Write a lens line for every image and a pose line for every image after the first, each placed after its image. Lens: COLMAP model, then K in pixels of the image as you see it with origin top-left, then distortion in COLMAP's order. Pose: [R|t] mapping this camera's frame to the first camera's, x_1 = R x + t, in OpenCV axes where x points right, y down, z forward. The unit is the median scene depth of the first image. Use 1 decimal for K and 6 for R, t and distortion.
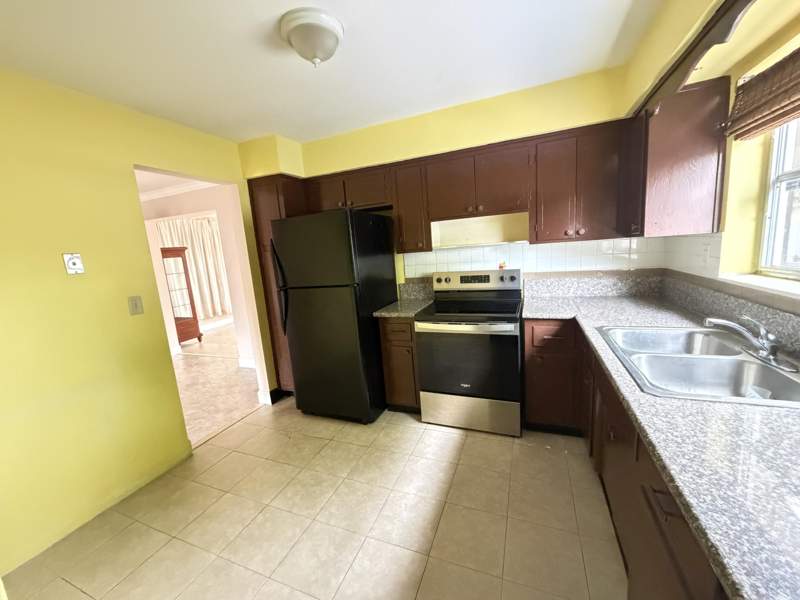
lens RADIAL K [[318.2, 0, 397.8], [0, 318.2, 298.6], [0, 0, 1]] dist [-0.002530, 0.000325]
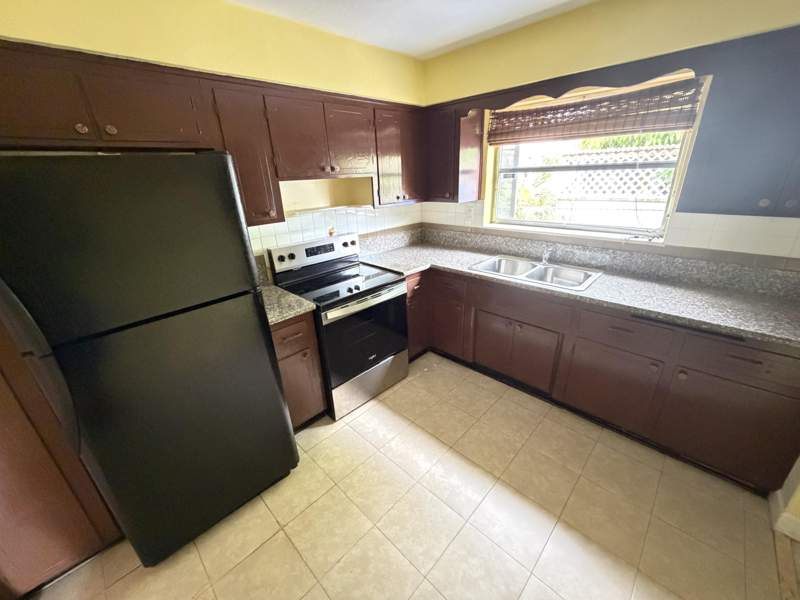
lens RADIAL K [[318.2, 0, 399.3], [0, 318.2, 301.0], [0, 0, 1]] dist [-0.002530, 0.000325]
pose [[0.373816, -0.291471, 0.880515, -0.539517], [0.156766, 0.955536, 0.249751, -0.121138], [-0.914159, 0.044674, 0.402887, 0.482988]]
